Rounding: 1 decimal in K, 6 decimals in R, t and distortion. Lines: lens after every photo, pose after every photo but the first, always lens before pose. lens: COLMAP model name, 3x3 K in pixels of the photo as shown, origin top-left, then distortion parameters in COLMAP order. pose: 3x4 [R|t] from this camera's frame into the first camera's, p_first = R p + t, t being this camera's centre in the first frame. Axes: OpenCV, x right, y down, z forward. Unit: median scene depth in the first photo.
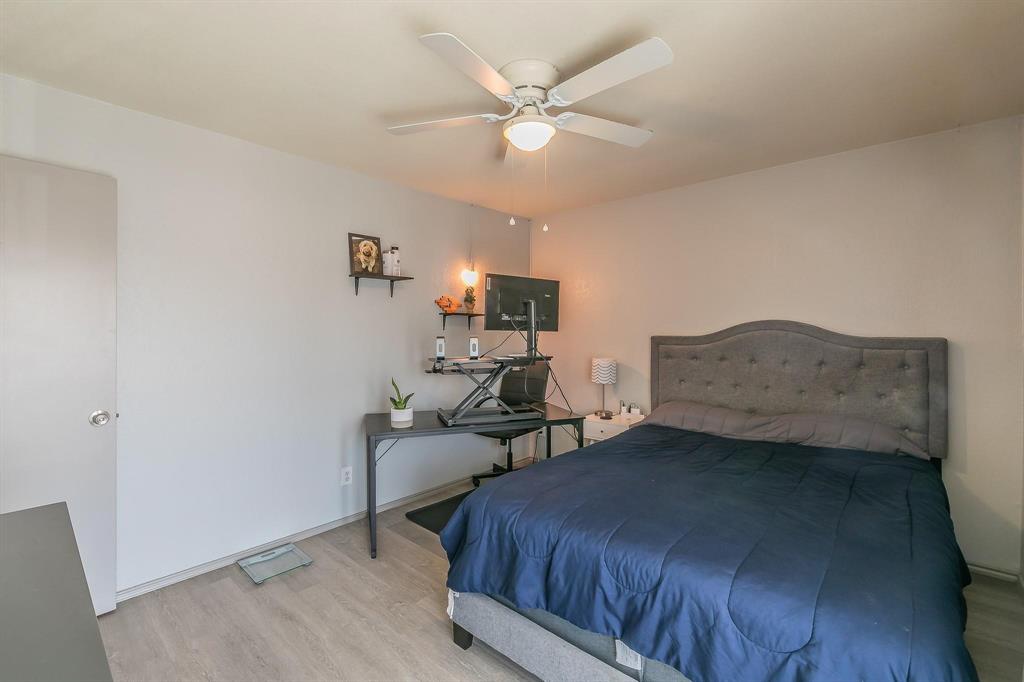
lens RADIAL K [[441.9, 0, 511.1], [0, 441.9, 326.4], [0, 0, 1]] dist [0.001466, 0.000174]
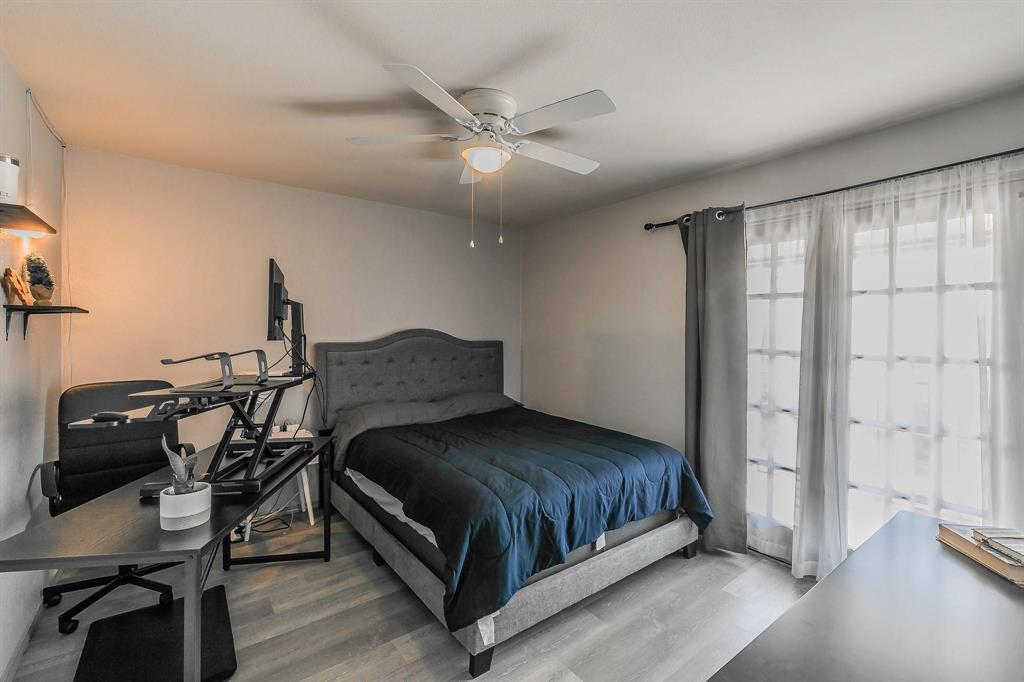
lens RADIAL K [[452.3, 0, 527.8], [0, 452.3, 333.6], [0, 0, 1]] dist [0.000801, 0.000099]
pose [[0.176029, -0.001828, 0.984383, -0.766445], [-0.007825, 0.999964, 0.003256, -0.007281], [-0.984354, -0.008276, 0.176009, 0.539382]]
